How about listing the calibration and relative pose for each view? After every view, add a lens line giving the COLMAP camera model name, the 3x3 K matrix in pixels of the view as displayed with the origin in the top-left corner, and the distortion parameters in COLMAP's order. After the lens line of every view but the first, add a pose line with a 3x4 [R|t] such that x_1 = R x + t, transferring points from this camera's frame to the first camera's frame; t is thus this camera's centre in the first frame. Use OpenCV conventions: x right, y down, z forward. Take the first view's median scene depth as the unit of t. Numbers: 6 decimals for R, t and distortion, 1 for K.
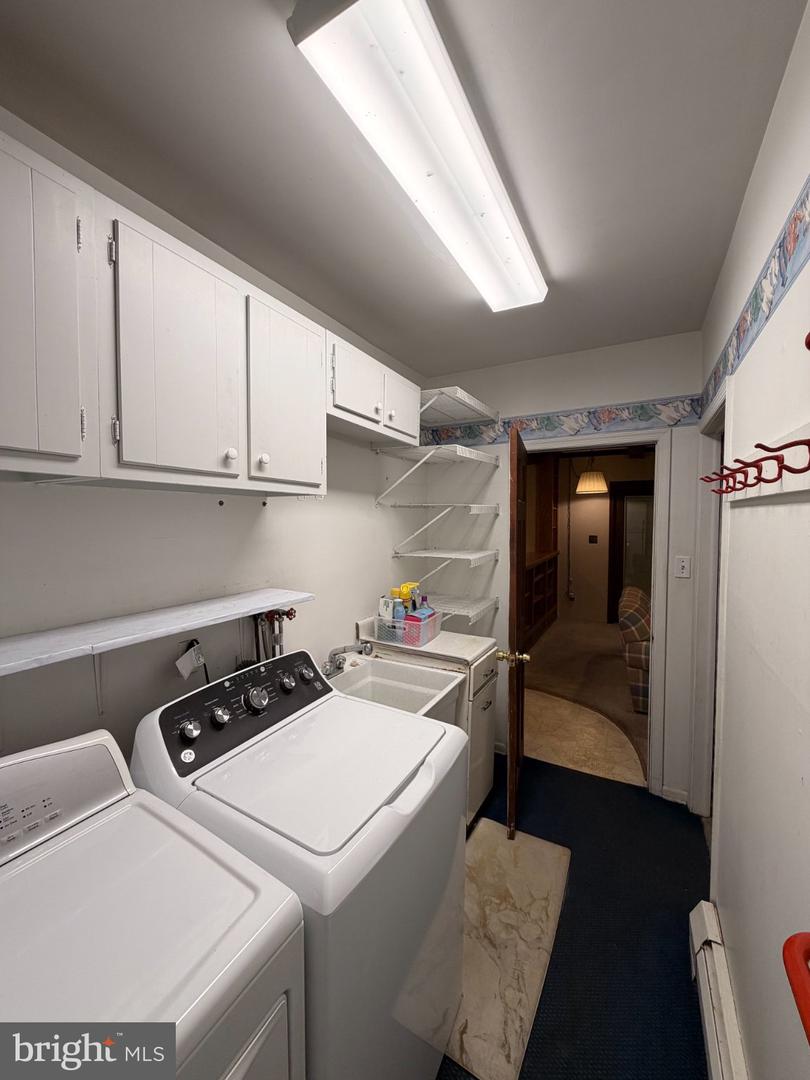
lens RADIAL K [[429.7, 0, 405.7], [0, 429.7, 537.7], [0, 0, 1]] dist [-0.000842, 0.000320]
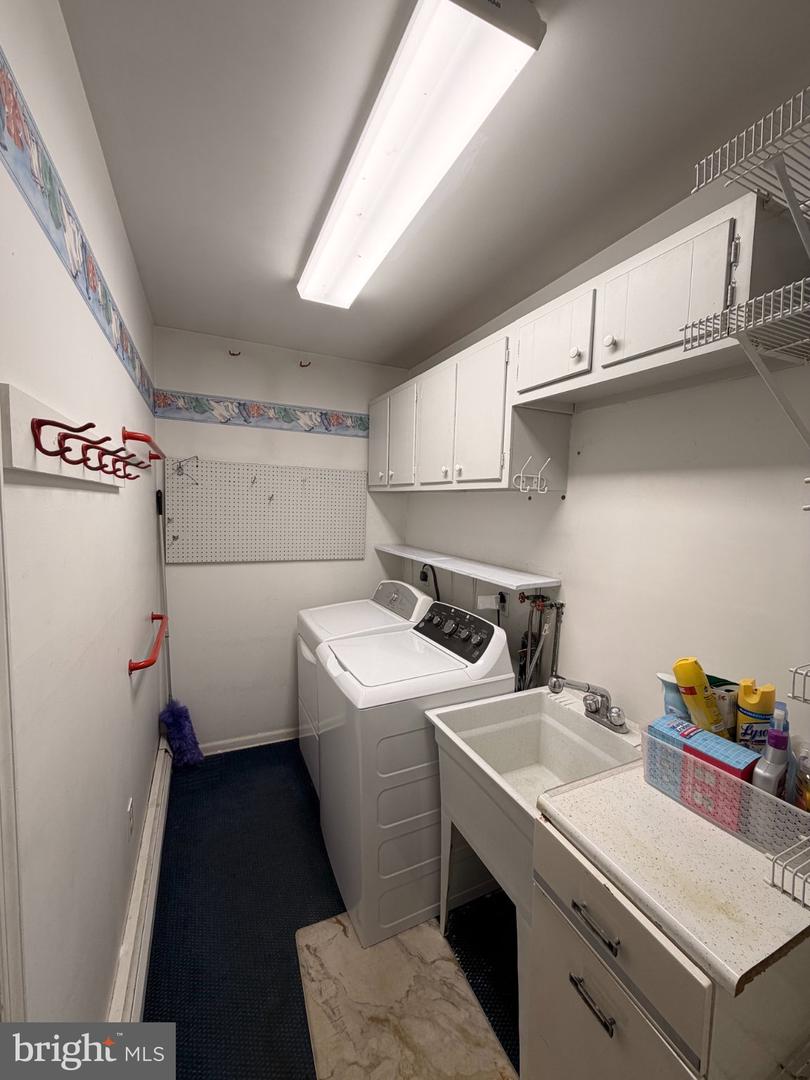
lens RADIAL K [[429.7, 0, 405.7], [0, 429.7, 537.7], [0, 0, 1]] dist [-0.000842, 0.000320]
pose [[-0.592413, 0.050014, -0.804081, 0.886453], [-0.058764, 0.992730, 0.105043, -0.084403], [0.803488, 0.109480, -0.585167, 1.606348]]
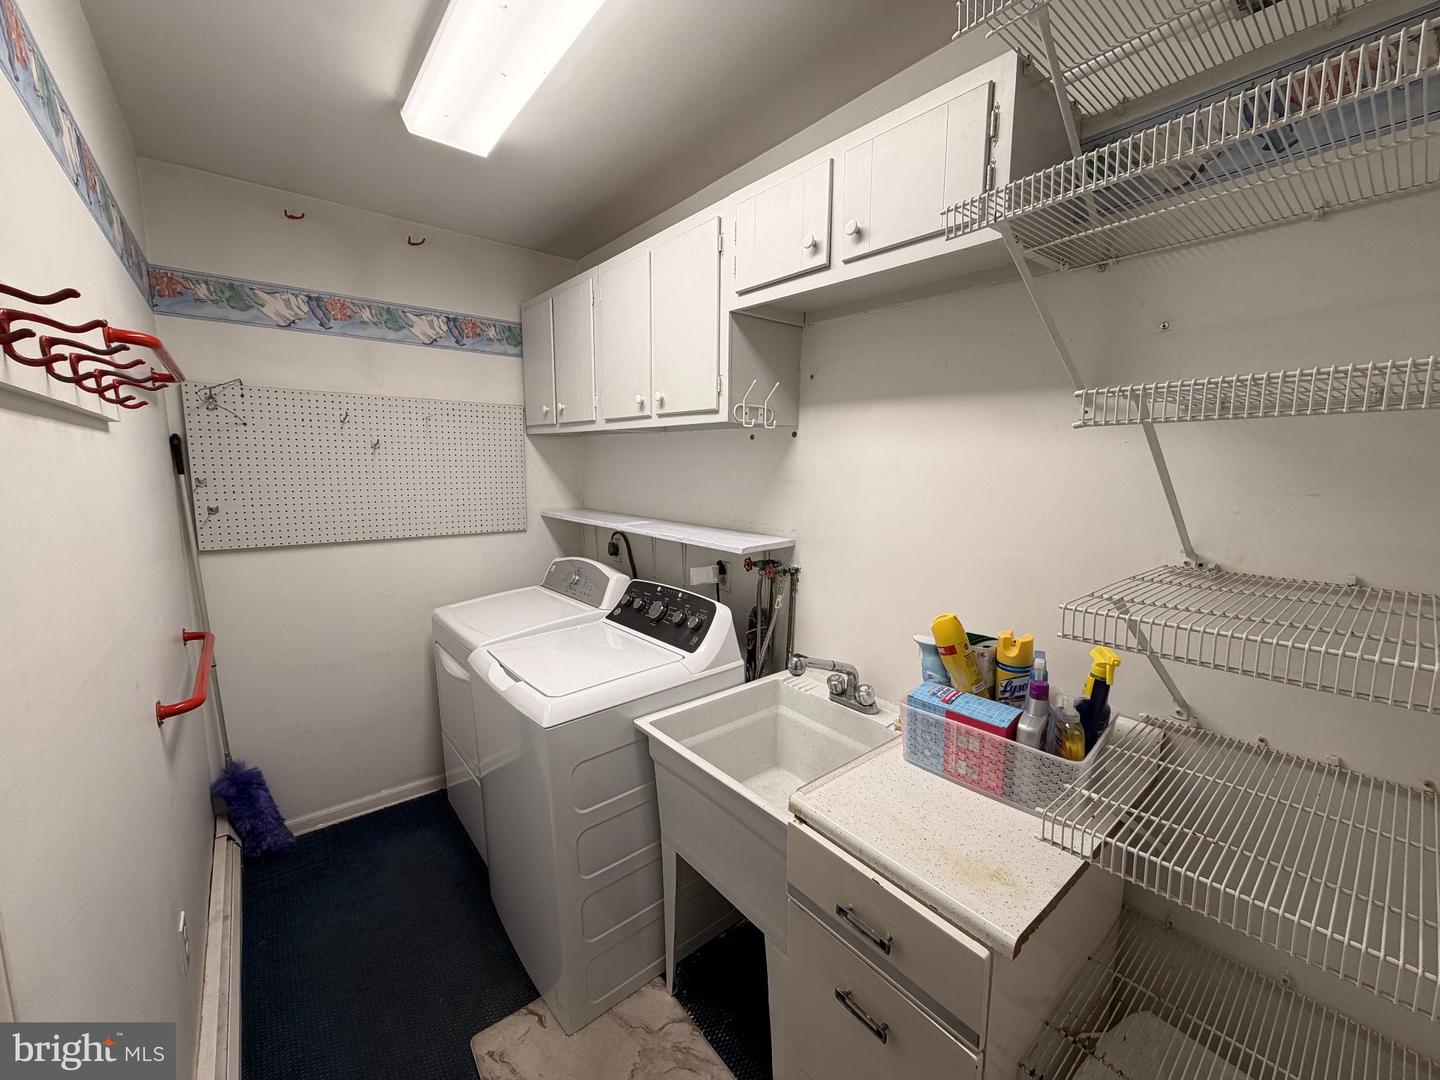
lens RADIAL K [[572.9, 0, 716.4], [0, 572.9, 539.5], [0, 0, 1]] dist [-0.000842, 0.000320]
pose [[-0.375846, 0.126870, -0.917956, 0.908960], [-0.042876, 0.987142, 0.153987, -0.052966], [0.925690, 0.097234, -0.365574, 1.568866]]
